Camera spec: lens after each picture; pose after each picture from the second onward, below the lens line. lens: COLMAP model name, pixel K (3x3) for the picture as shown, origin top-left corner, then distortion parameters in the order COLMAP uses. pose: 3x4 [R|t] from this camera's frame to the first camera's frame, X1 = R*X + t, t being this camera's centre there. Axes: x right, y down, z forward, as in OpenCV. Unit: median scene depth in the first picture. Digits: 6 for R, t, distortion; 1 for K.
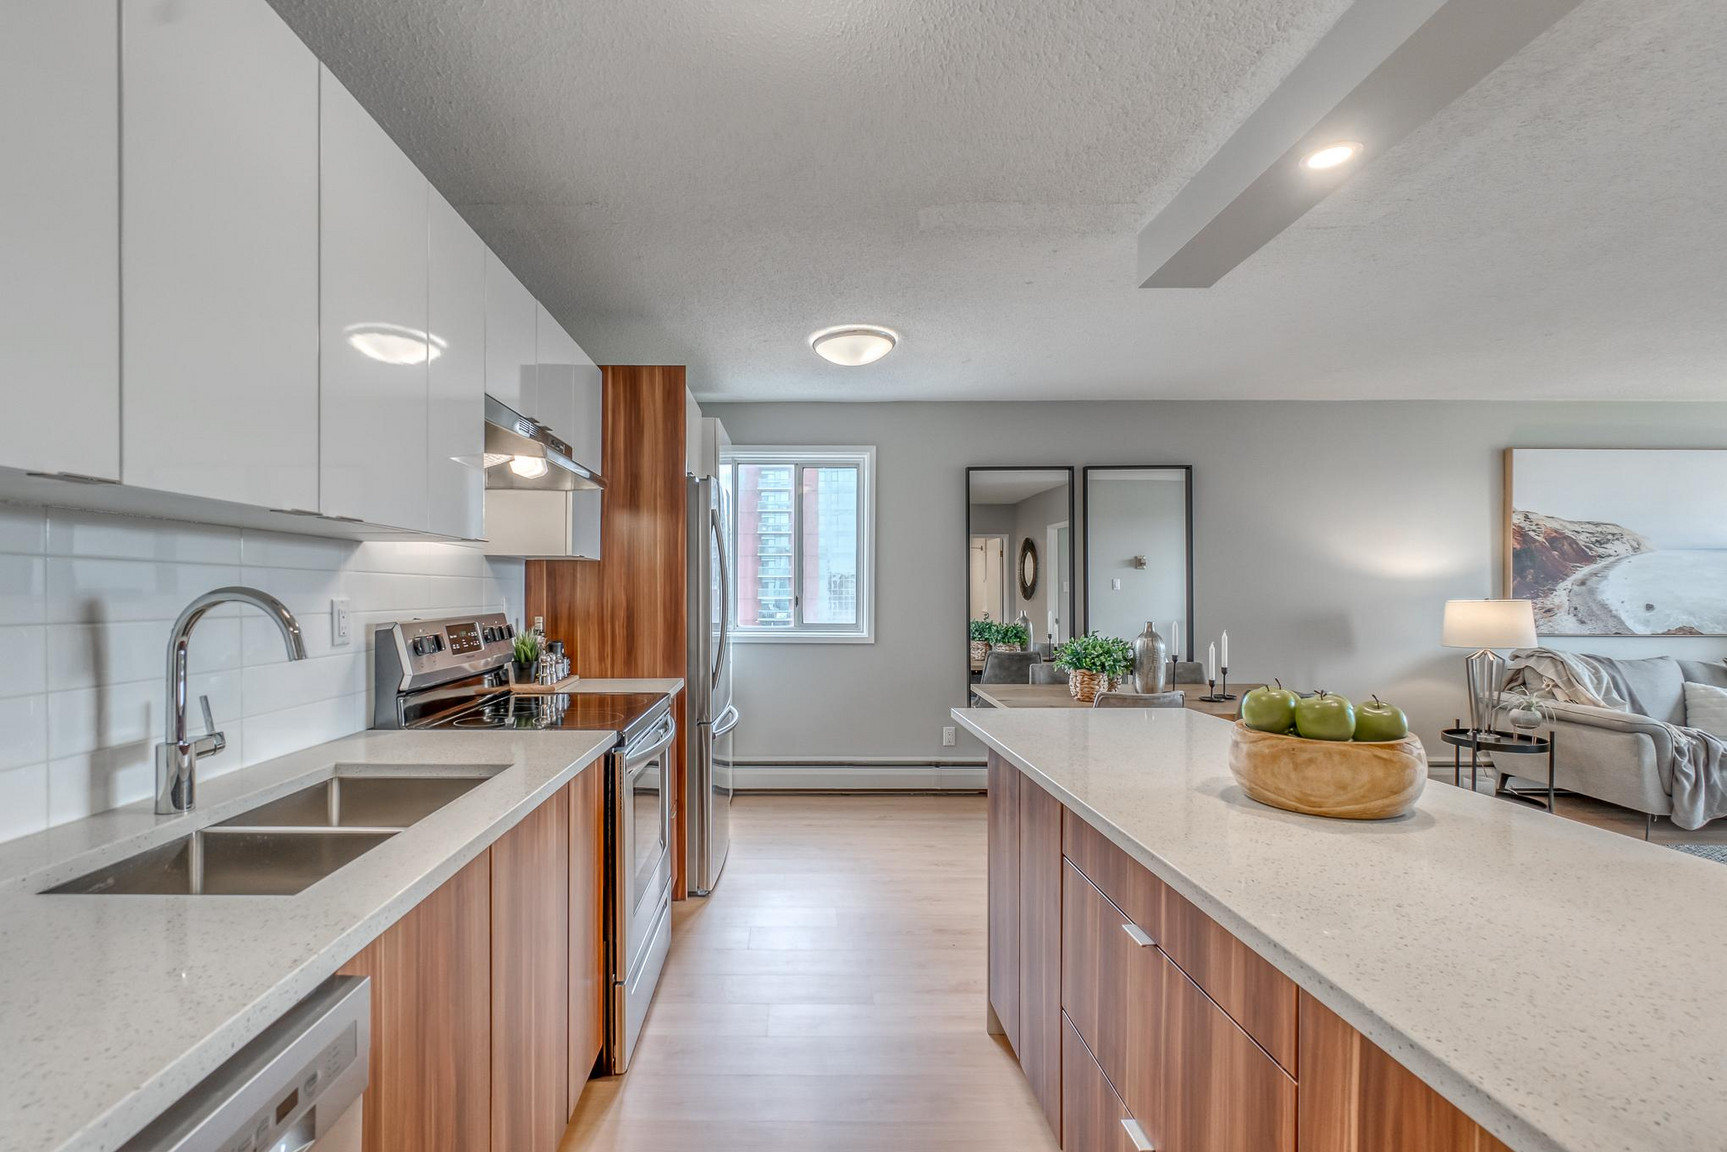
lens RADIAL K [[767.0, 0, 861.9], [0, 767.0, 589.9], [0, 0, 1]] dist [0.000102, 0.000017]
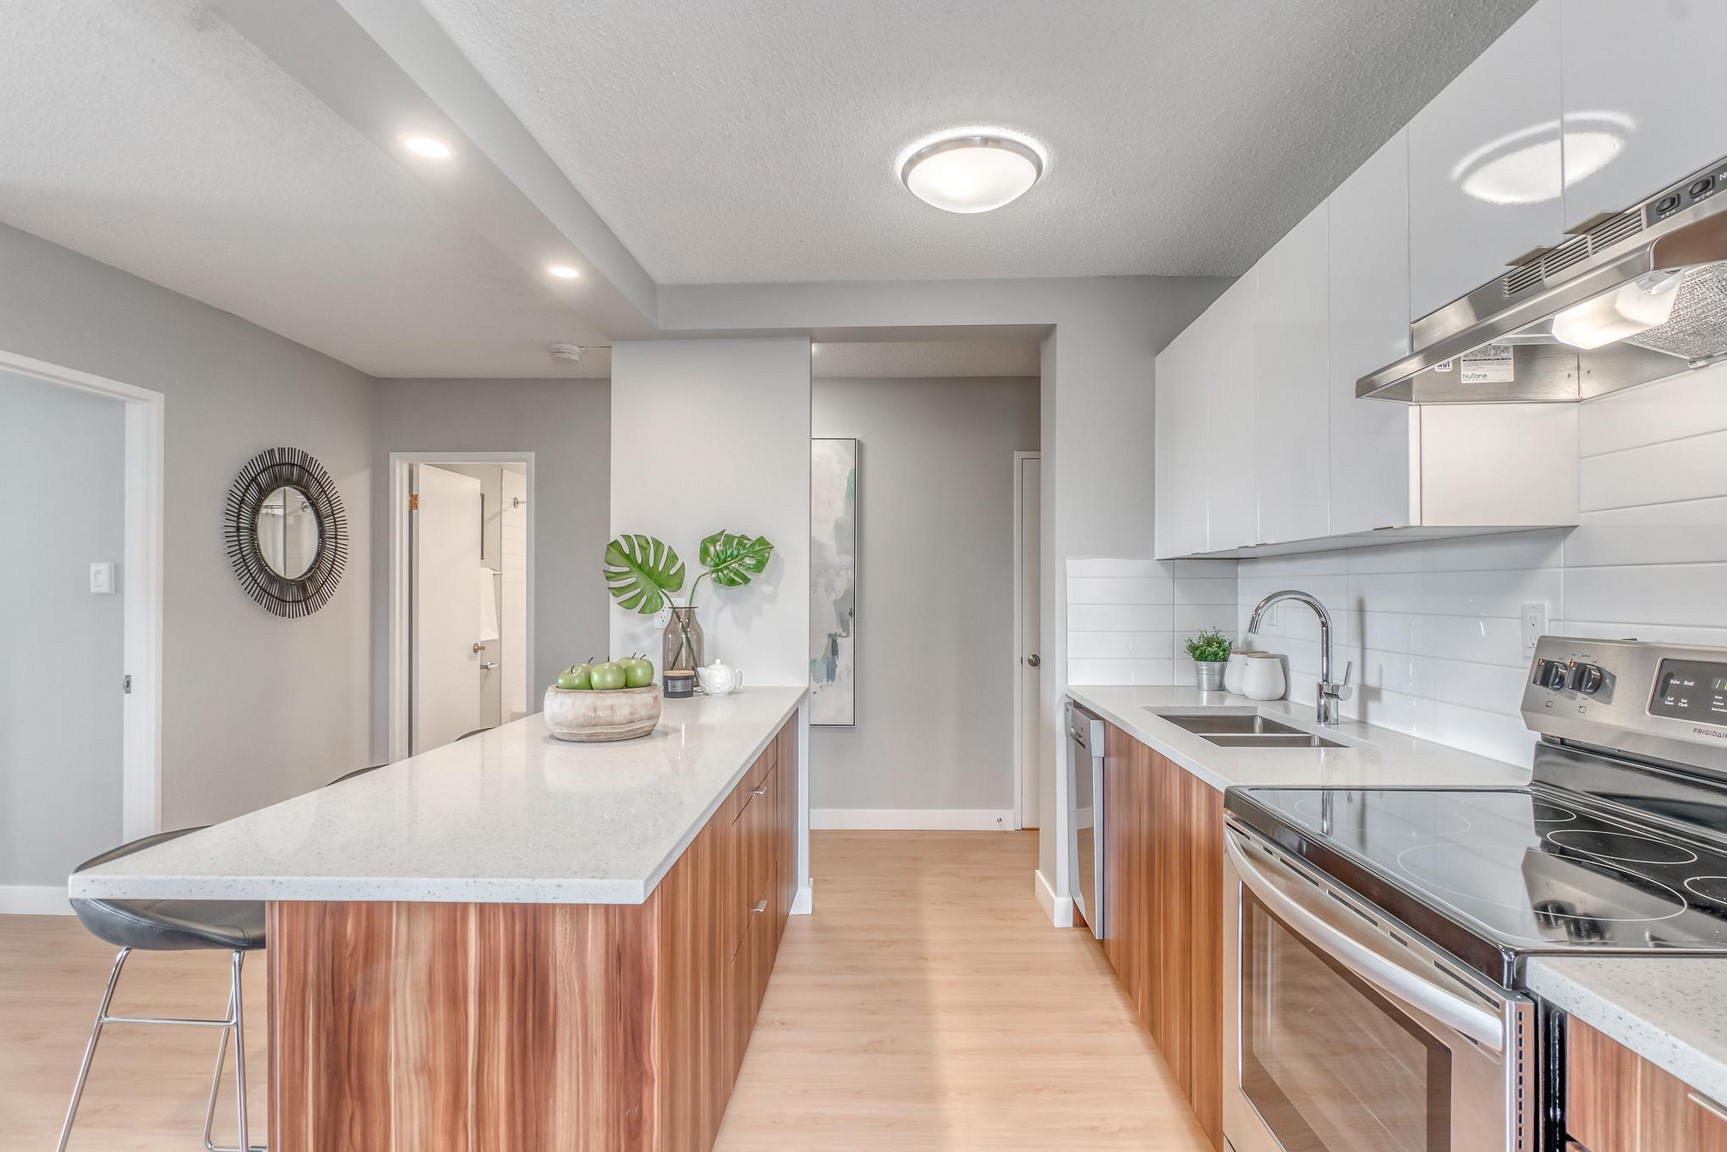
lens RADIAL K [[838.6, 0, 865.5], [0, 838.6, 591.2], [0, 0, 1]] dist [-0.000113, -0.000080]
pose [[-0.994126, -0.001660, 0.108217, -0.053465], [-0.001898, 0.999996, -0.002096, 0.002398], [-0.108213, -0.002290, -0.994125, 2.705401]]
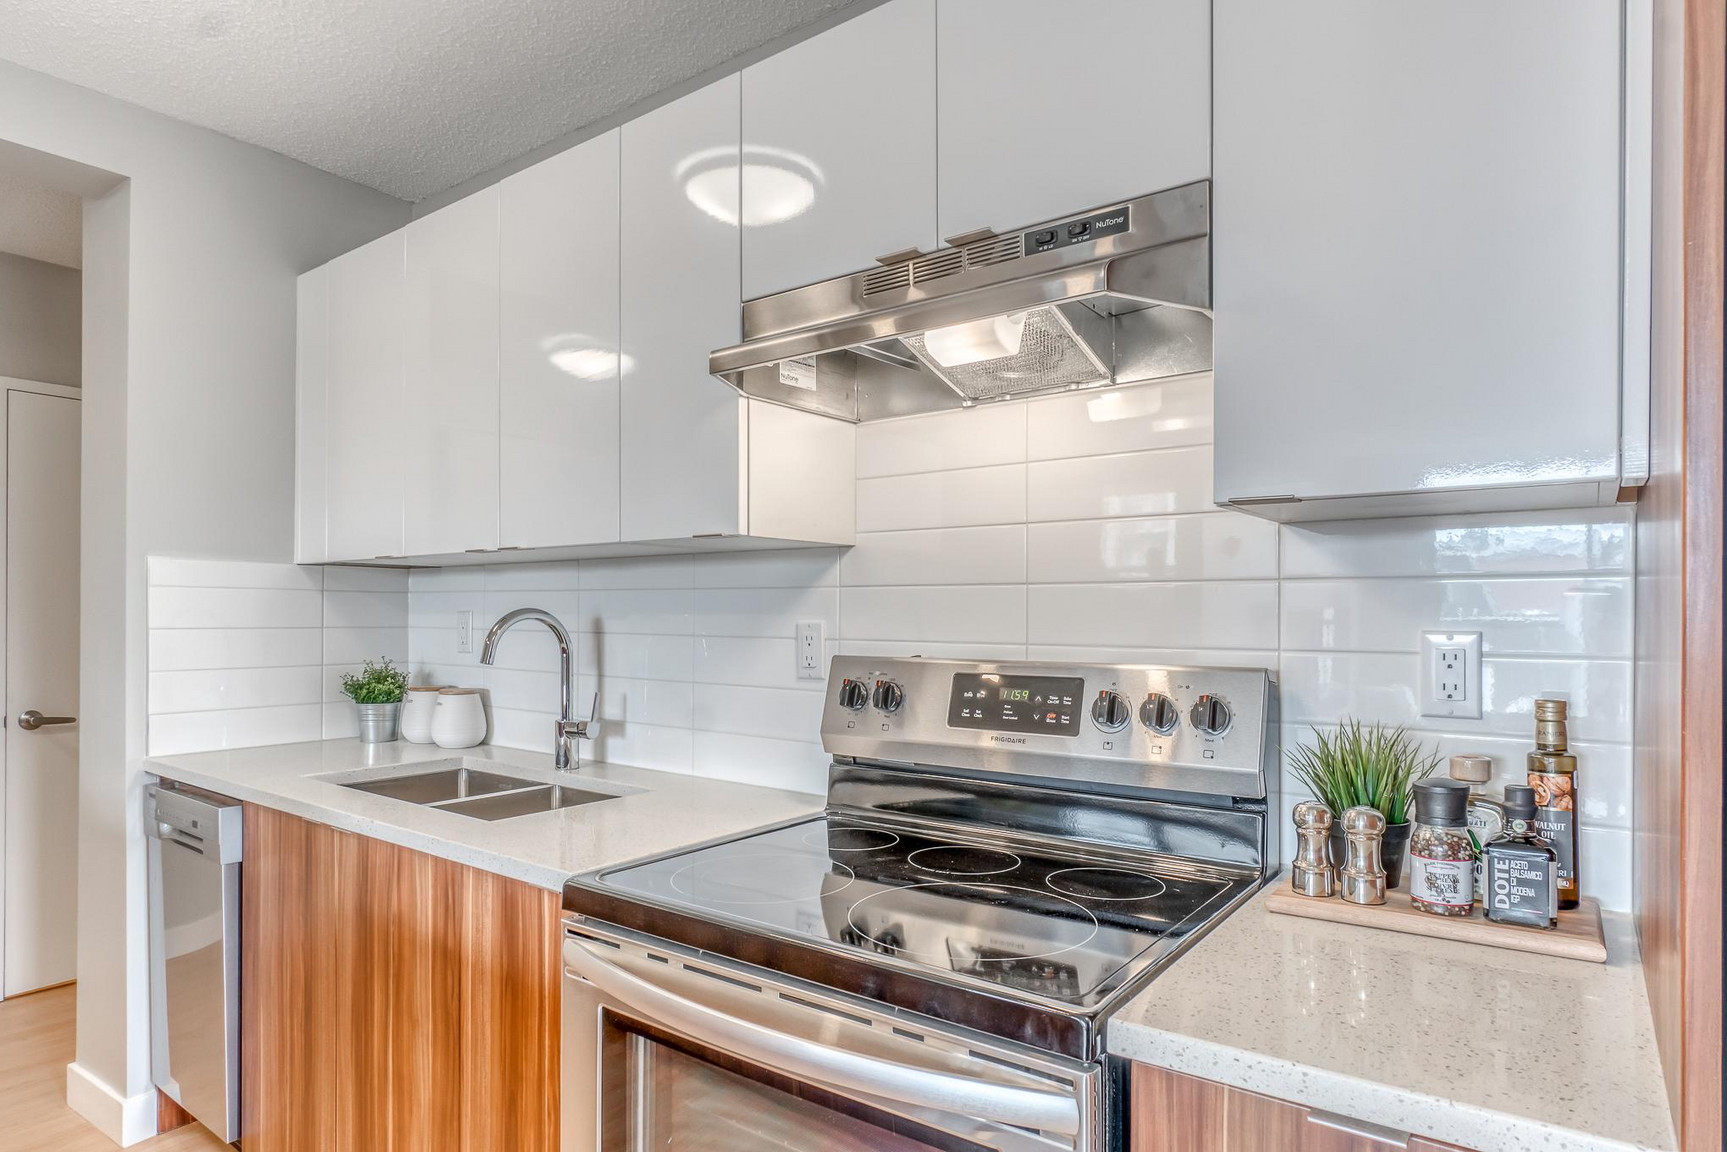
lens RADIAL K [[968.6, 0, 857.5], [0, 968.6, 615.6], [0, 0, 1]] dist [-0.003688, -0.000971]
pose [[-0.660972, -0.003047, -0.750404, 0.102639], [-0.003747, 0.999993, -0.000760, 0.006342], [0.750401, 0.002309, -0.660979, 2.357491]]
